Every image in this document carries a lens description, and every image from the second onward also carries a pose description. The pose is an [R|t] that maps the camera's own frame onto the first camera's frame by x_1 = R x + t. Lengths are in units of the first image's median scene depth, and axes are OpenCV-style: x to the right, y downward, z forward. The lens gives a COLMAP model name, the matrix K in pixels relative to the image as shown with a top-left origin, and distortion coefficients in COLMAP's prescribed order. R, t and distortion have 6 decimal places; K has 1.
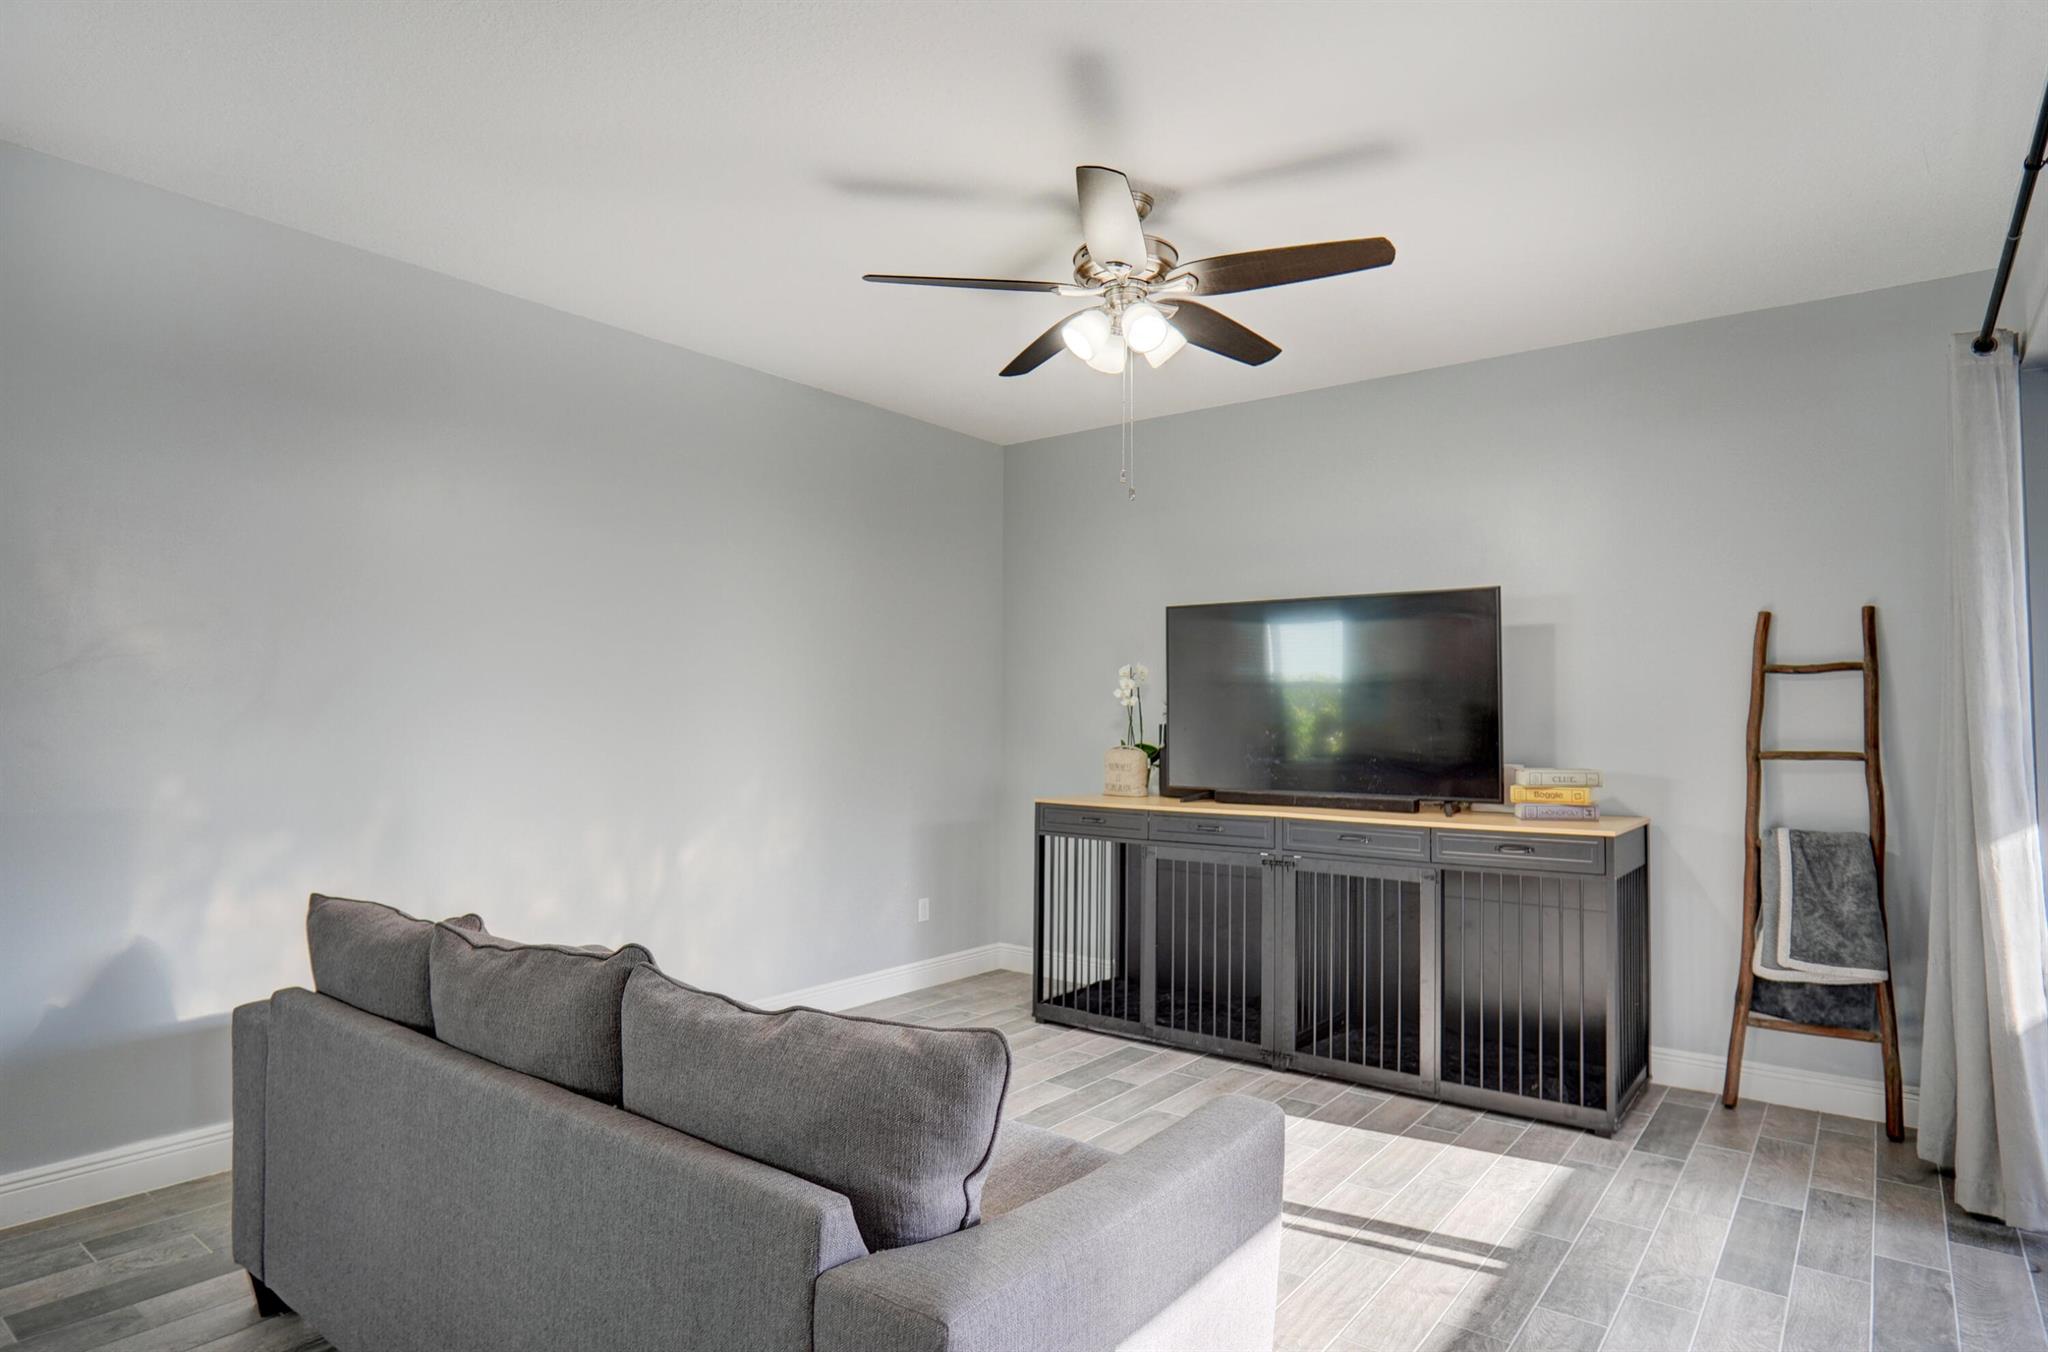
lens RADIAL K [[1107.3, 0, 1022.1], [0, 1107.3, 666.4], [0, 0, 1]] dist [-0.032623, 0.009883]
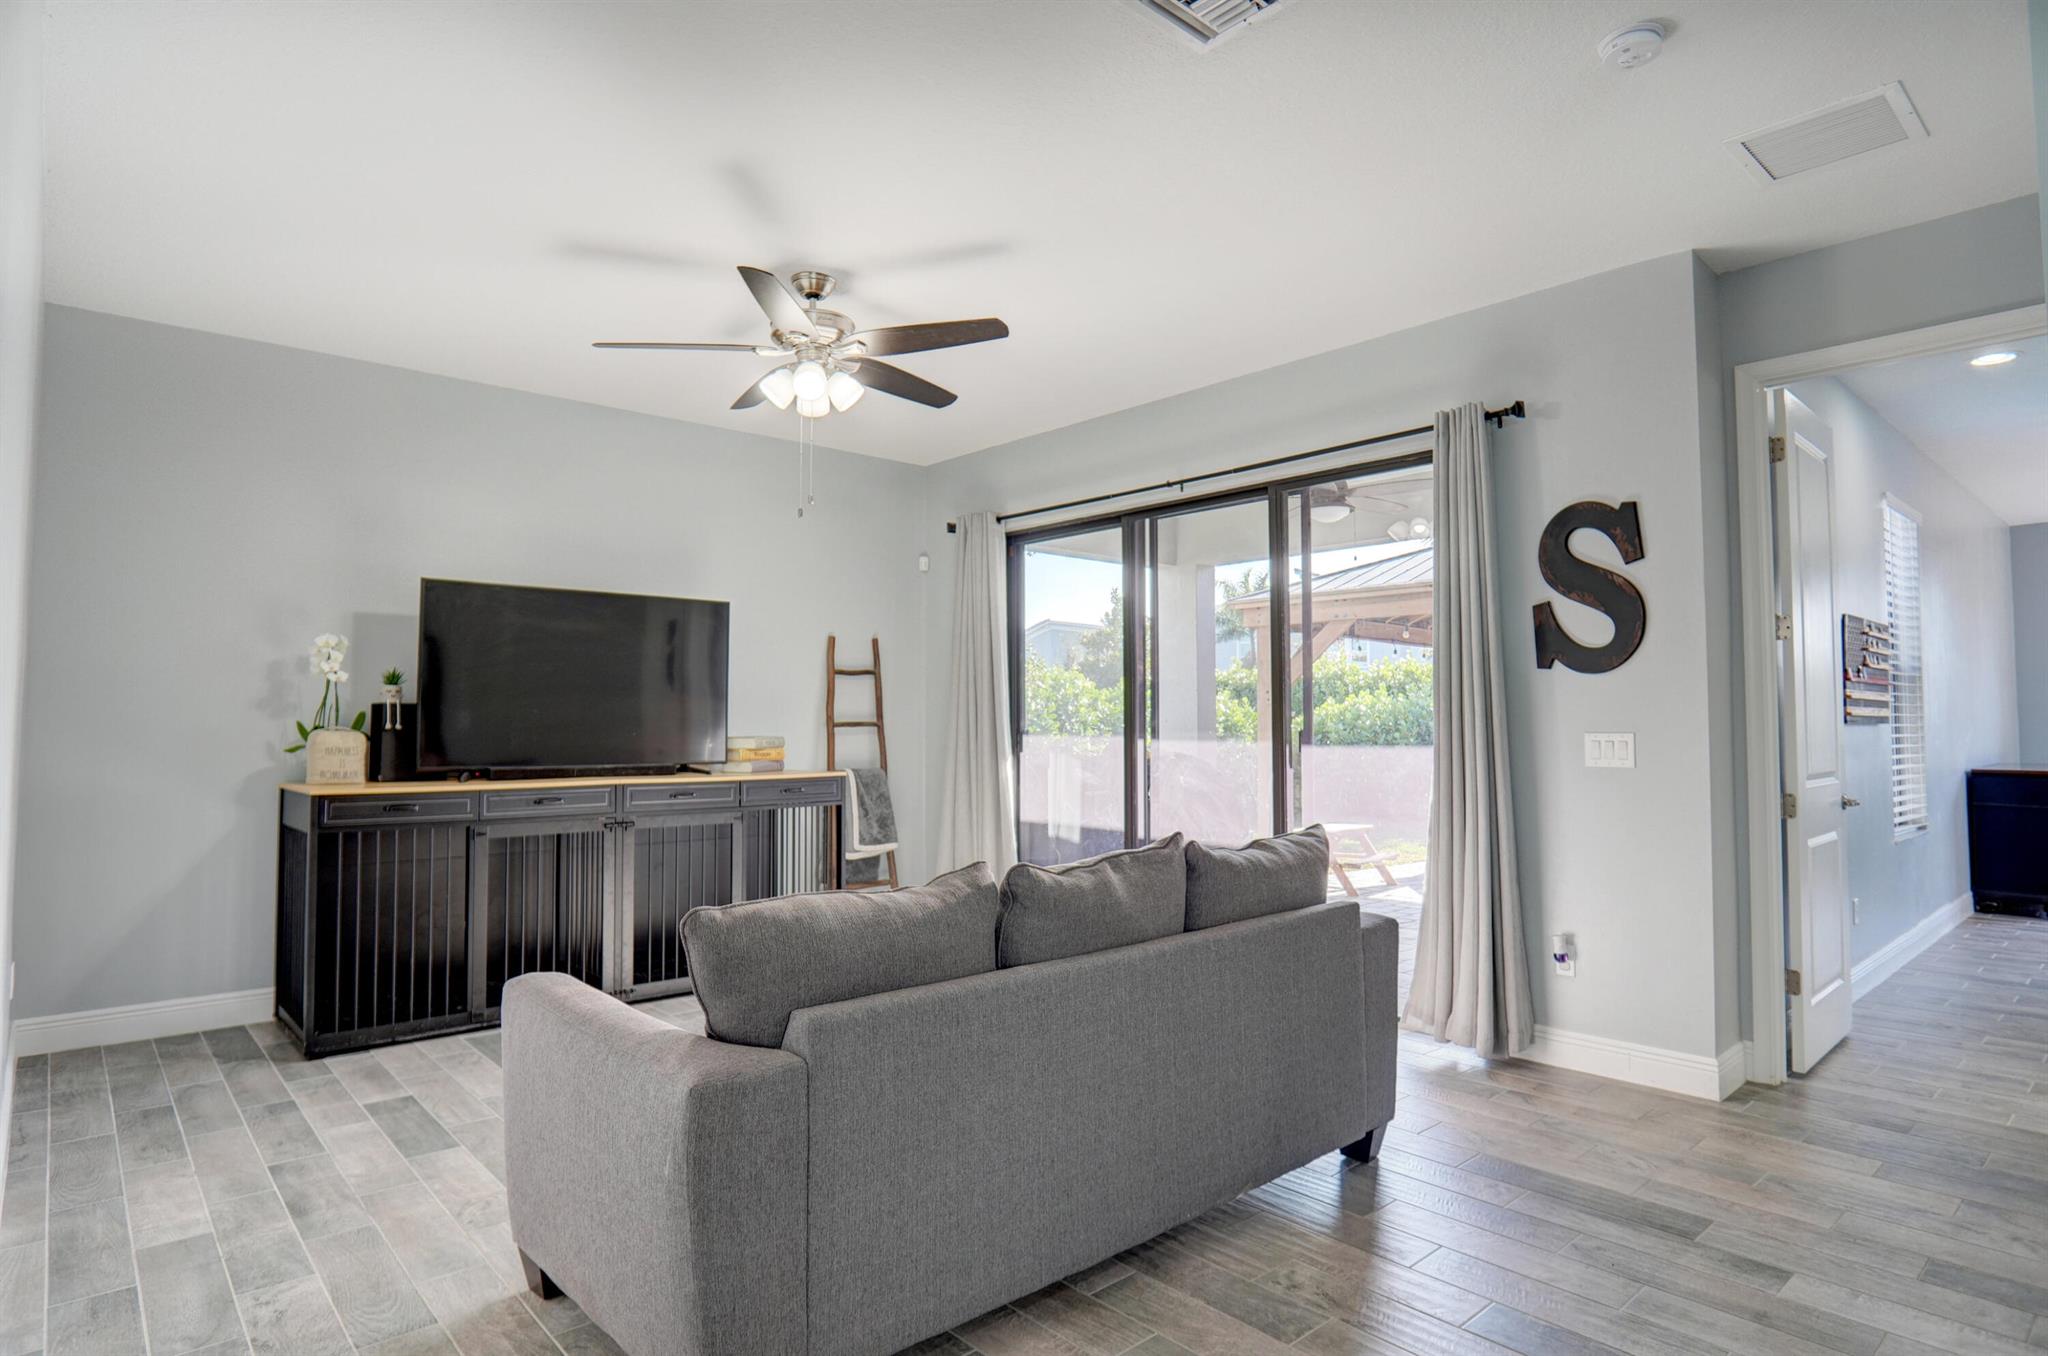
lens RADIAL K [[1107.3, 0, 1022.1], [0, 1107.3, 668.4], [0, 0, 1]] dist [-0.032623, 0.009883]
pose [[0.179692, 0.039944, 0.982912, -0.875609], [-0.050201, 0.998246, -0.031389, 0.034327], [-0.982441, -0.043703, 0.181382, 0.421871]]
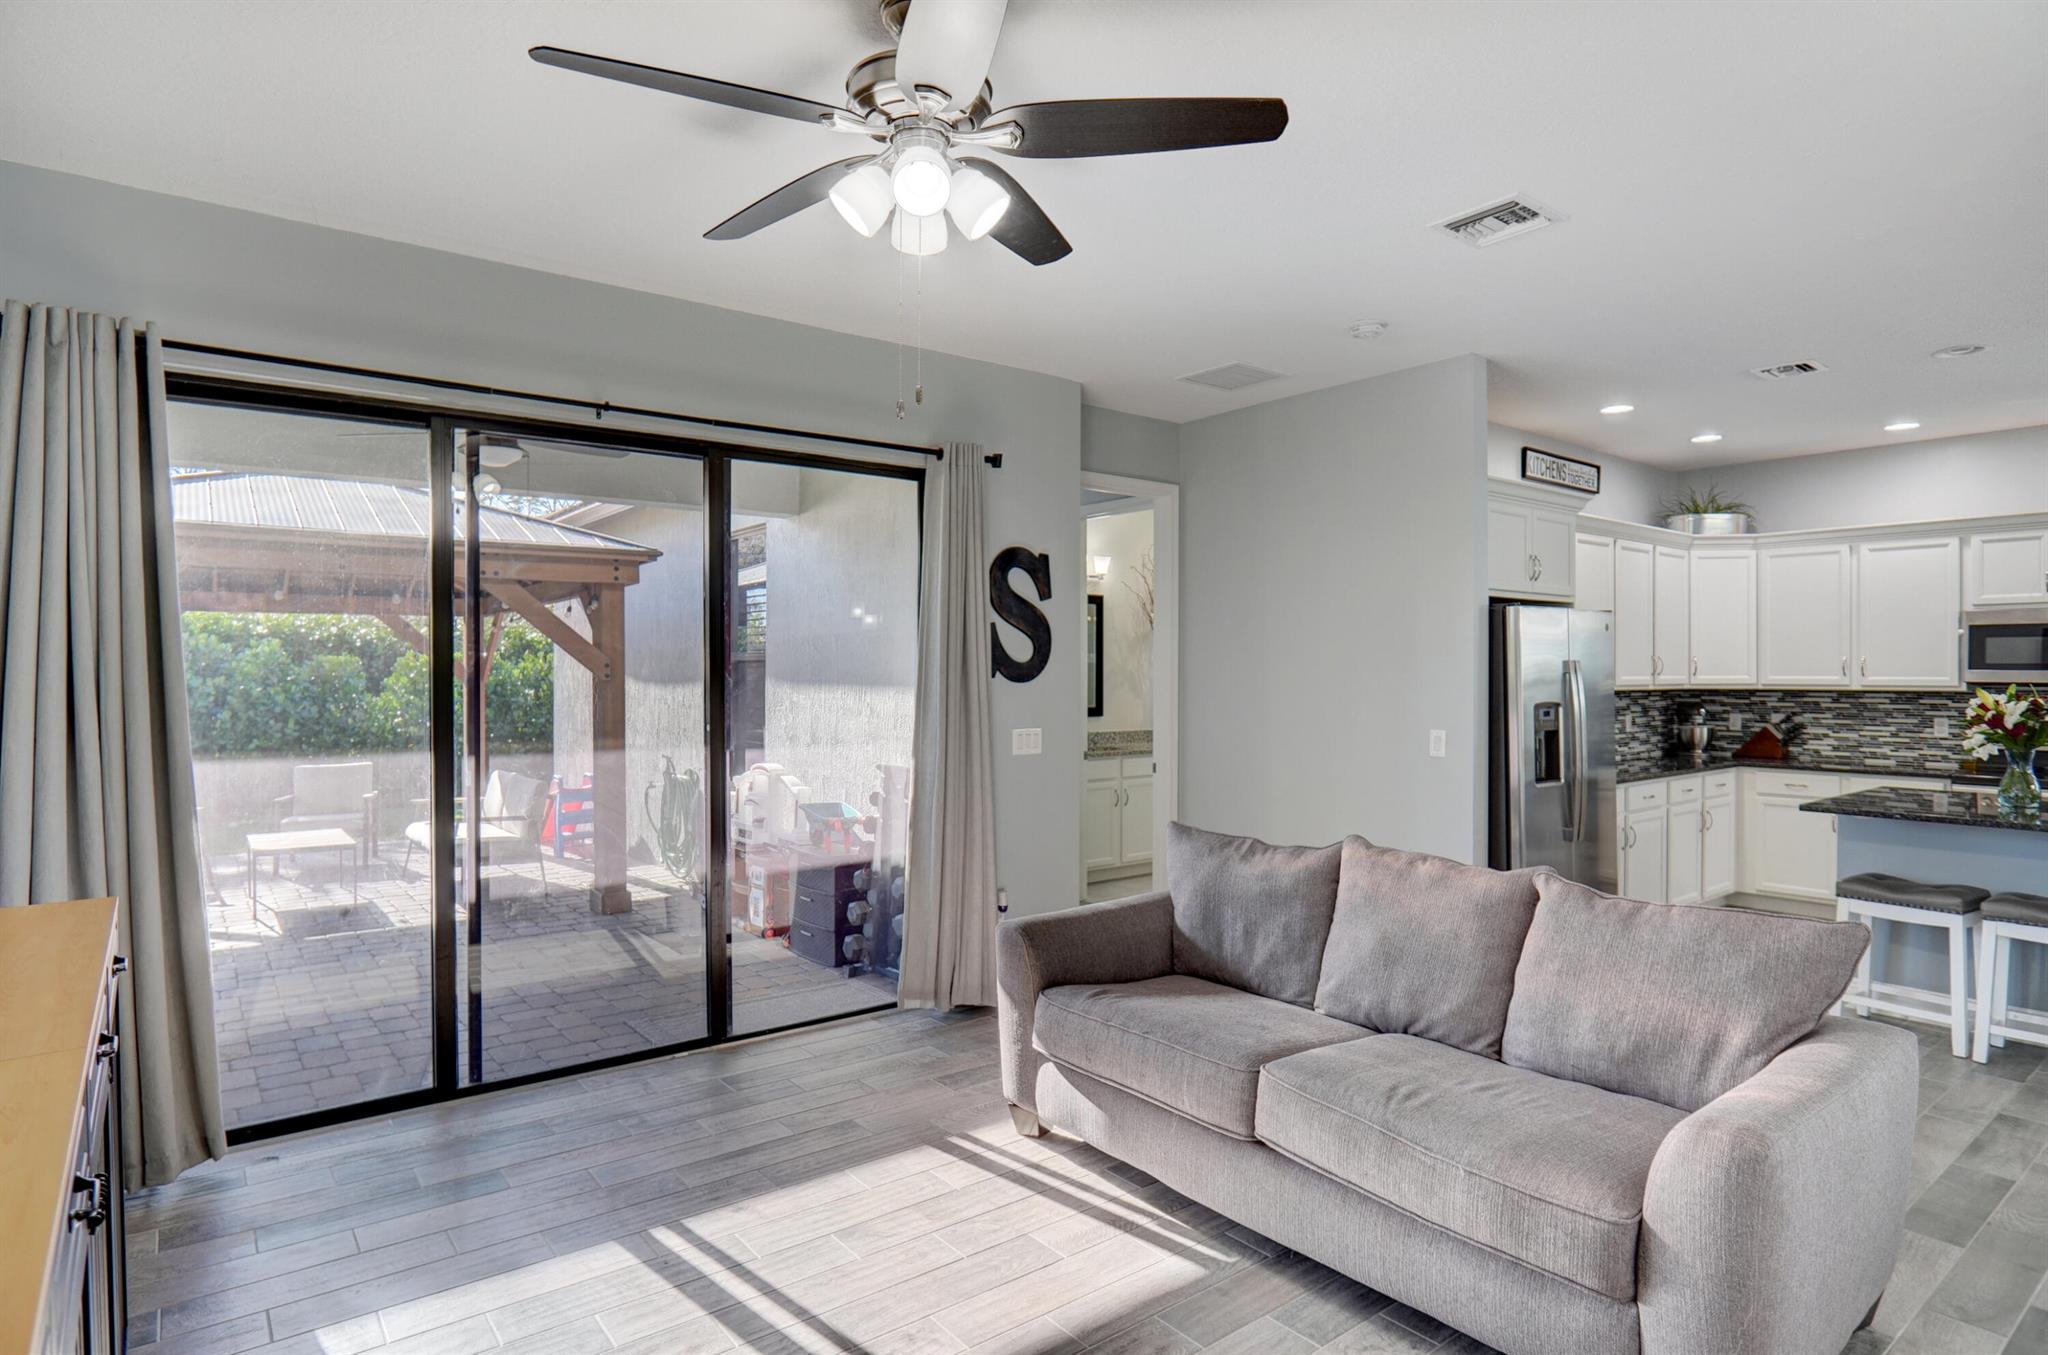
lens RADIAL K [[1116.3, 0, 1026.9], [0, 1116.3, 670.4], [0, 0, 1]] dist [-0.016858, -0.000233]
pose [[-0.971552, -0.008346, 0.236677, -0.121261], [-0.020374, 0.998619, -0.048421, 0.030721], [-0.235946, -0.051865, -0.970381, 1.354388]]
